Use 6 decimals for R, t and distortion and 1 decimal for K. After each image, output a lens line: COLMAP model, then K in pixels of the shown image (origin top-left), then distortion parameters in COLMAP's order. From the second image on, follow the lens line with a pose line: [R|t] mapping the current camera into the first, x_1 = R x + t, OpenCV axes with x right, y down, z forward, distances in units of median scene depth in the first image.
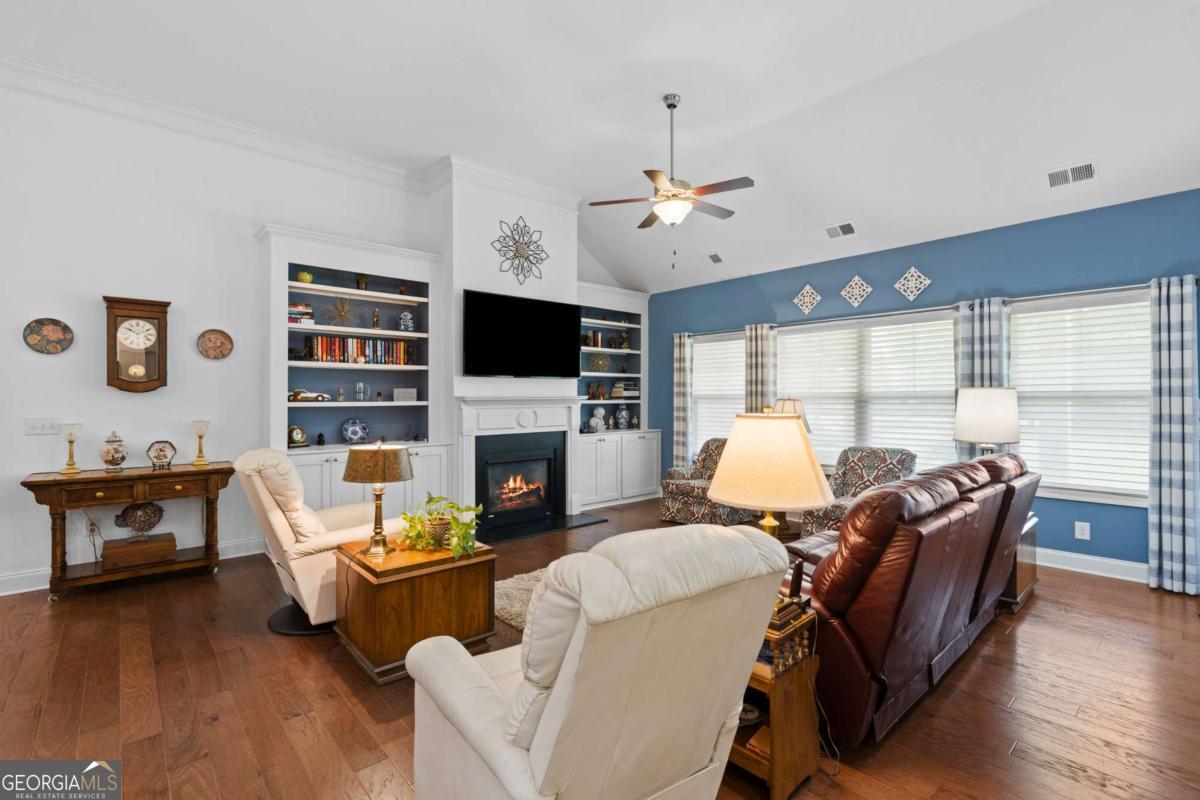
lens RADIAL K [[546.9, 0, 584.6], [0, 546.9, 395.2], [0, 0, 1]] dist [-0.004851, 0.001803]
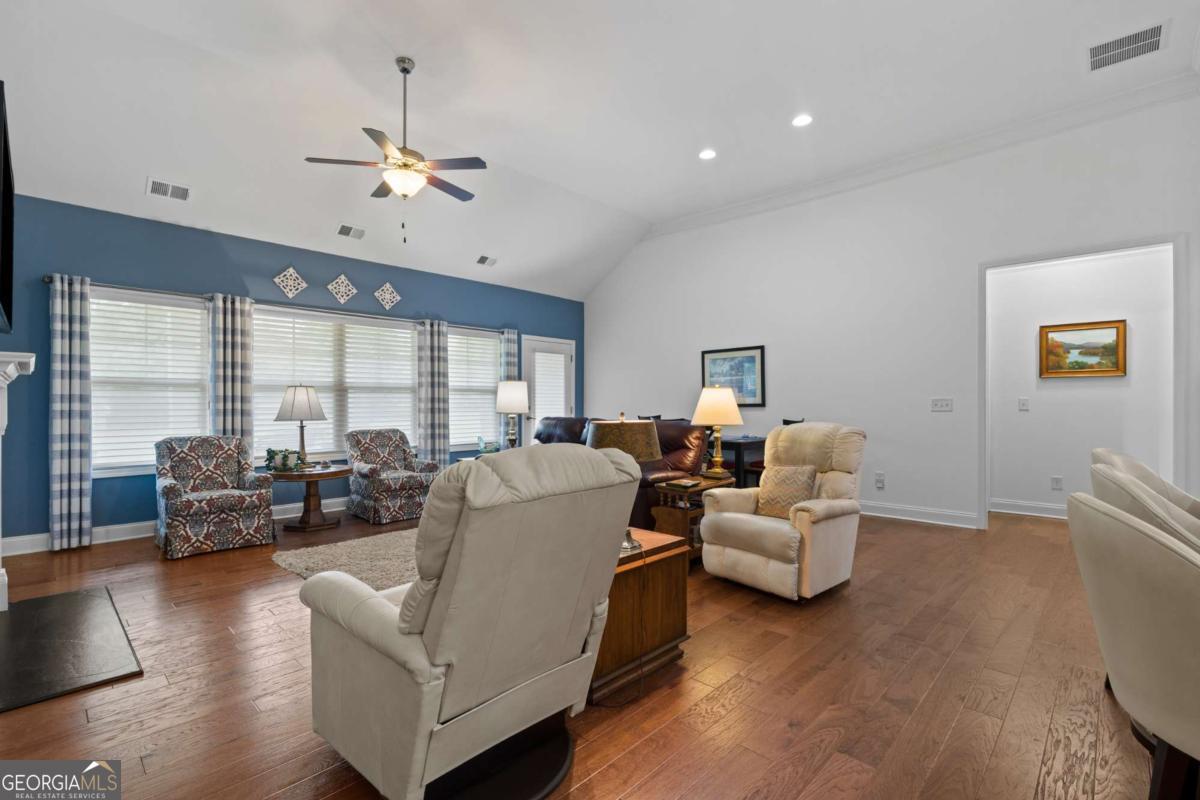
lens RADIAL K [[546.9, 0, 598.6], [0, 546.9, 404.8], [0, 0, 1]] dist [-0.004851, 0.001803]
pose [[-0.093319, -0.002139, 0.995634, -0.586091], [-0.006309, 0.999979, 0.001557, 0.032983], [-0.995616, -0.006136, -0.093331, 0.546937]]
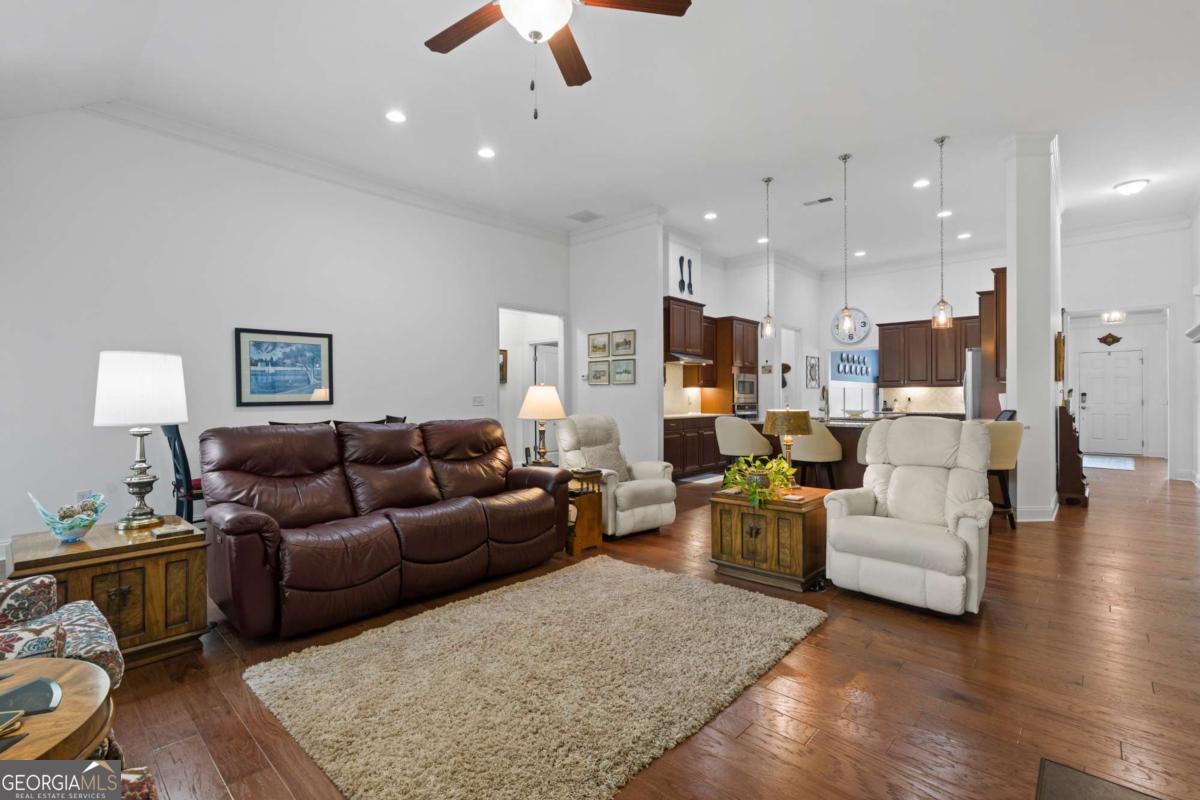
lens RADIAL K [[546.9, 0, 598.5], [0, 546.9, 394.8], [0, 0, 1]] dist [-0.004851, 0.001803]
pose [[-0.994966, 0.003325, -0.100160, 0.112966], [0.004334, 0.999942, -0.009861, 0.031573], [0.100122, -0.010245, -0.994922, 1.126020]]
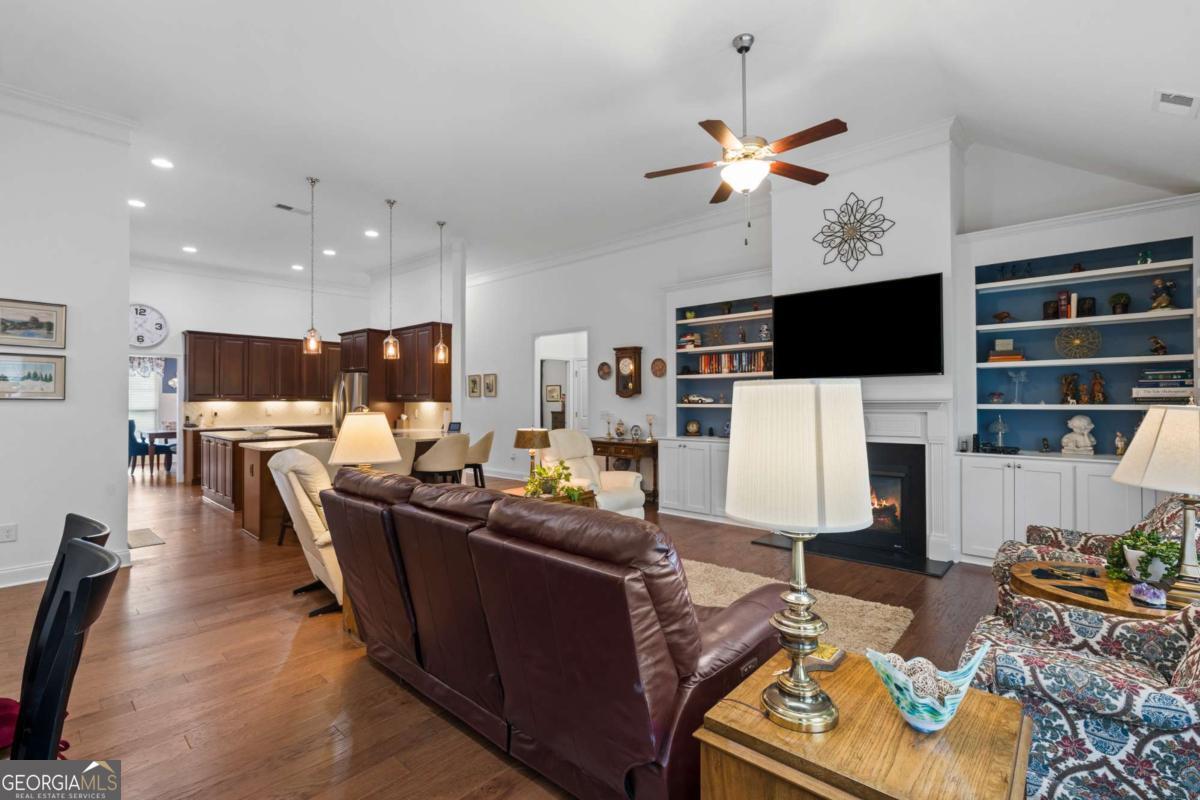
lens RADIAL K [[546.9, 0, 603.2], [0, 546.9, 394.7], [0, 0, 1]] dist [-0.004851, 0.001803]
pose [[0.110323, -0.009078, -0.993854, 0.697591], [0.008226, 0.999932, -0.008220, -0.000659], [0.993862, -0.007269, 0.110390, 0.503008]]
